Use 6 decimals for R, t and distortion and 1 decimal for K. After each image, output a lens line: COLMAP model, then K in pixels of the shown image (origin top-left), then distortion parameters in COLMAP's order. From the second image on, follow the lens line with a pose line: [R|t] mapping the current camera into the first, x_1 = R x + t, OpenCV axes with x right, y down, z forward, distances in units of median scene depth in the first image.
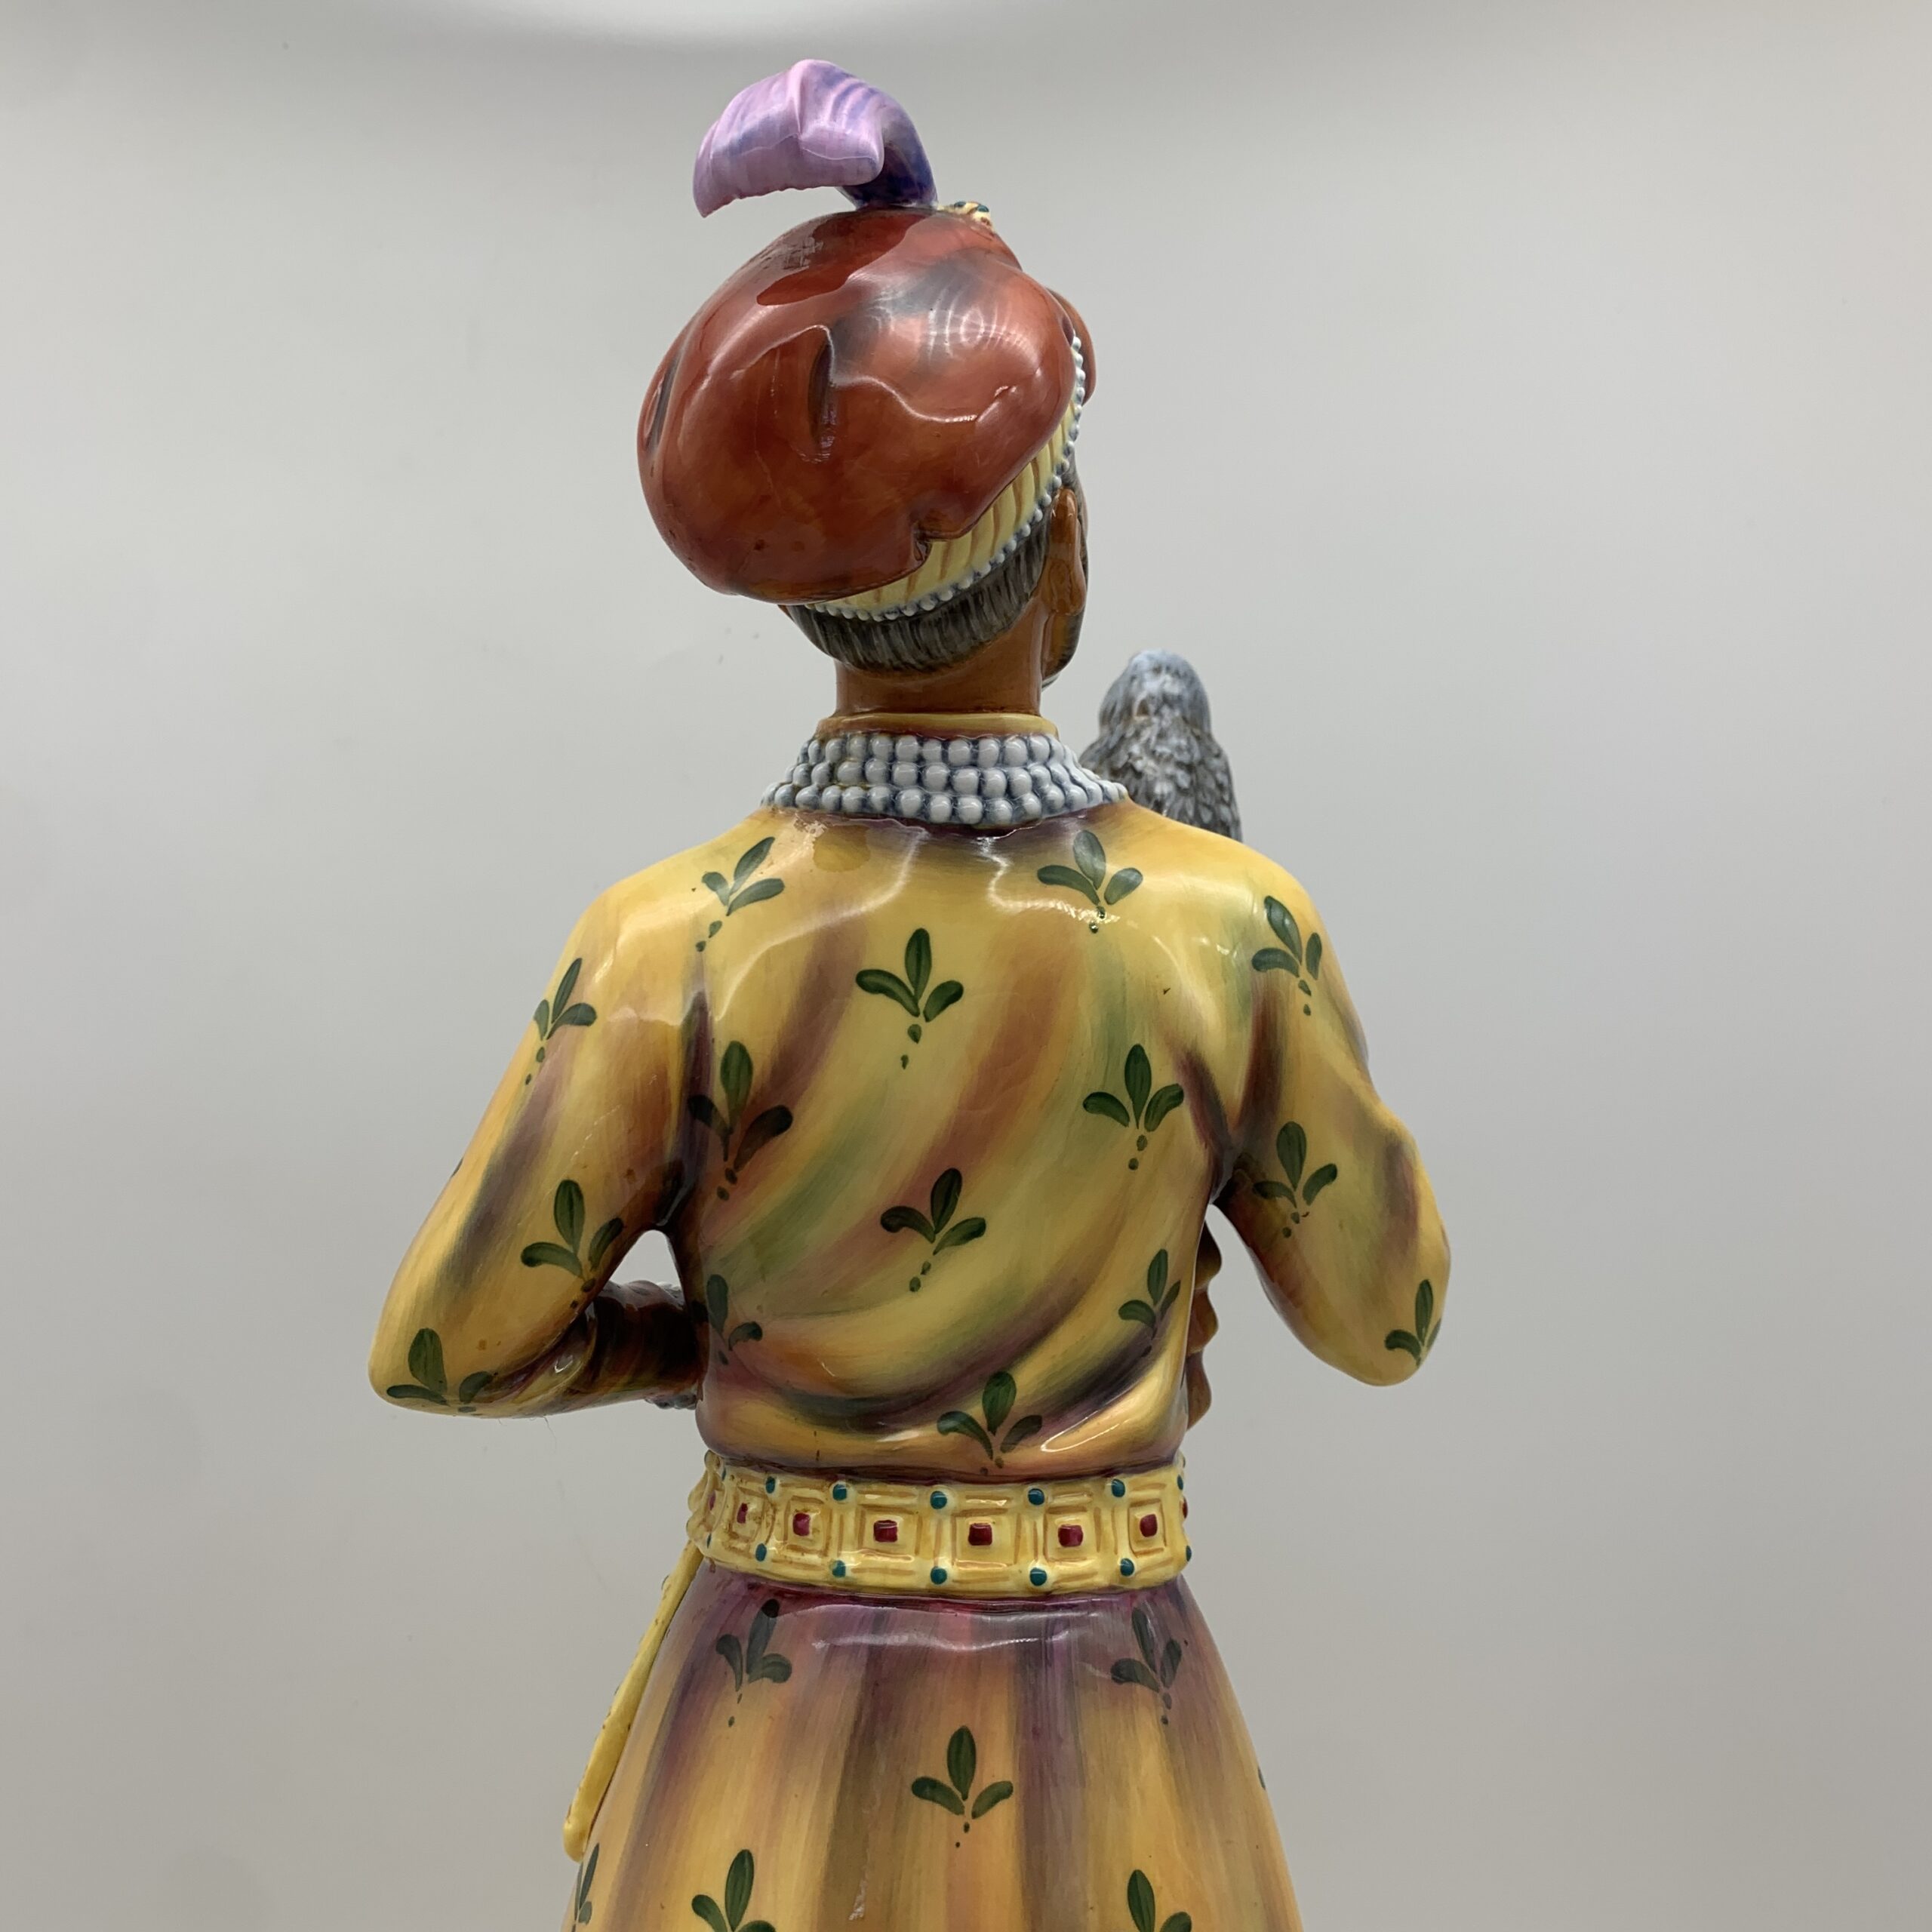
lens RADIAL K [[1981.5, 0, 966.0], [0, 1981.5, 966.0], [0, 0, 1]] dist [0.203390, -0.696233]
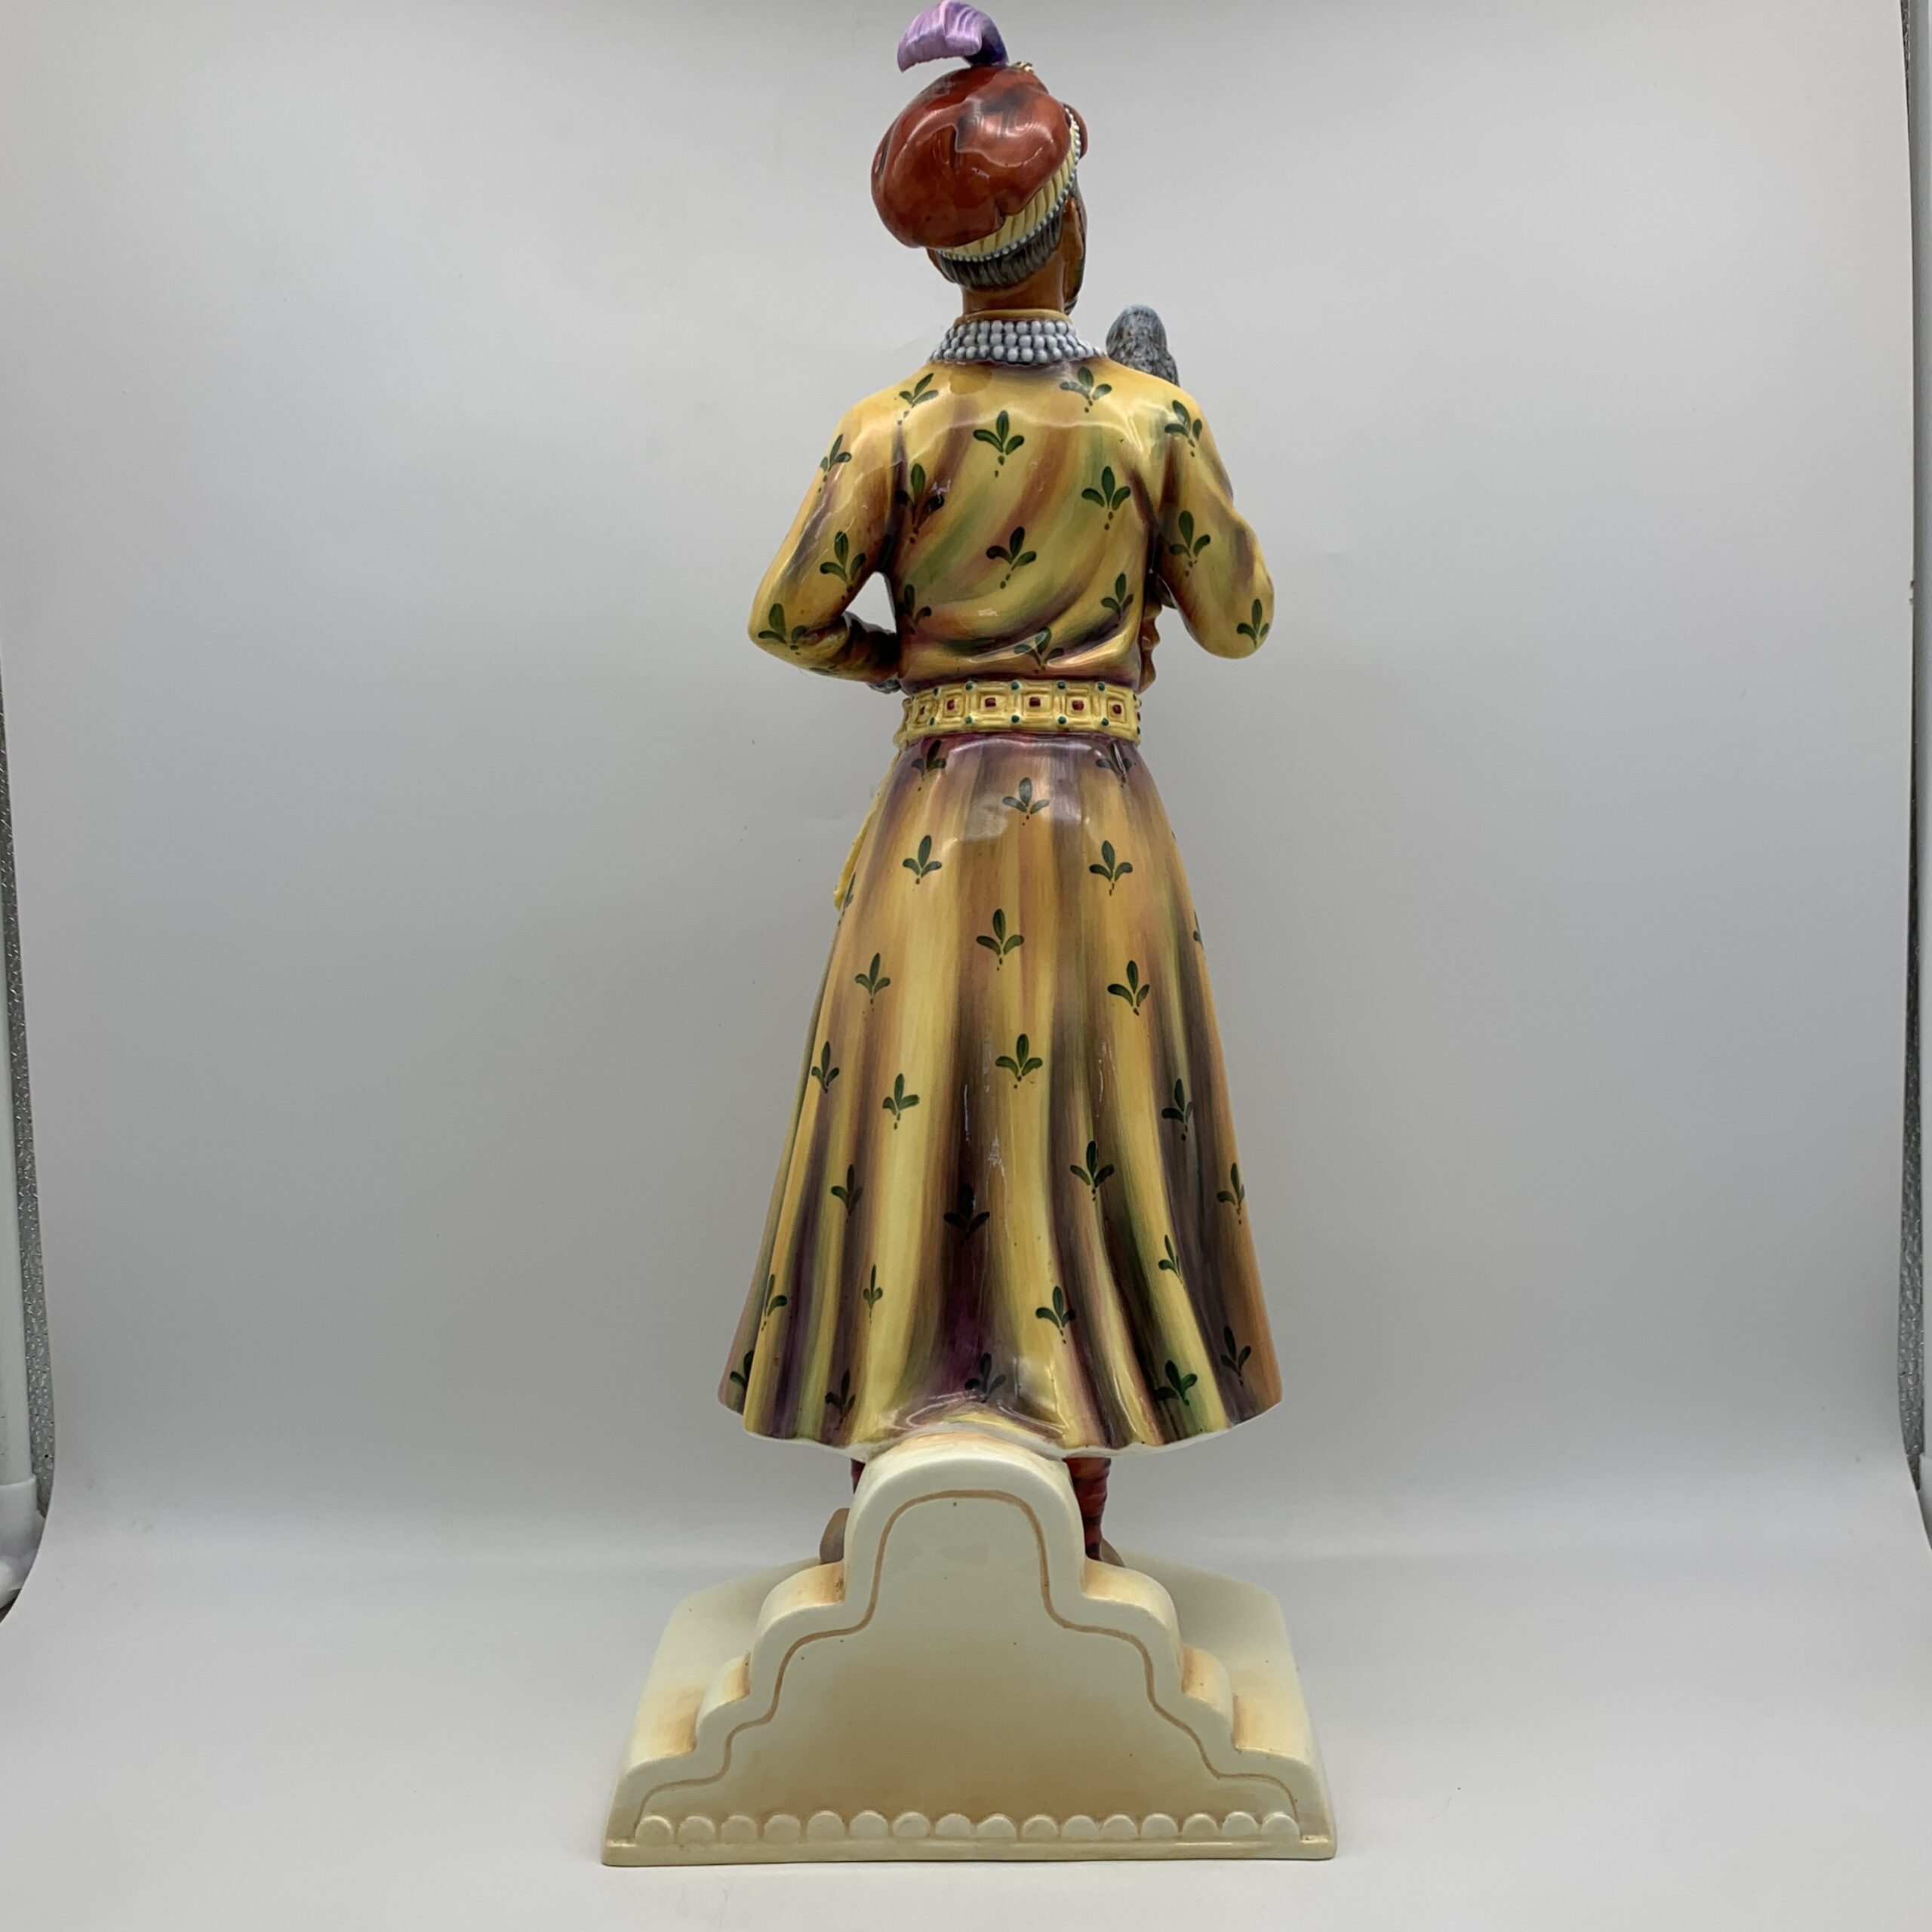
lens RADIAL K [[2184.9, 0, 994.8], [0, 2184.9, 960.5], [0, 0, 1]] dist [0.166679, -0.510703]
pose [[0.998614, -0.008390, -0.051962, 0.083041], [0.009544, 0.999712, 0.022009, 0.505963], [0.051763, -0.022474, 0.998407, -1.329043]]
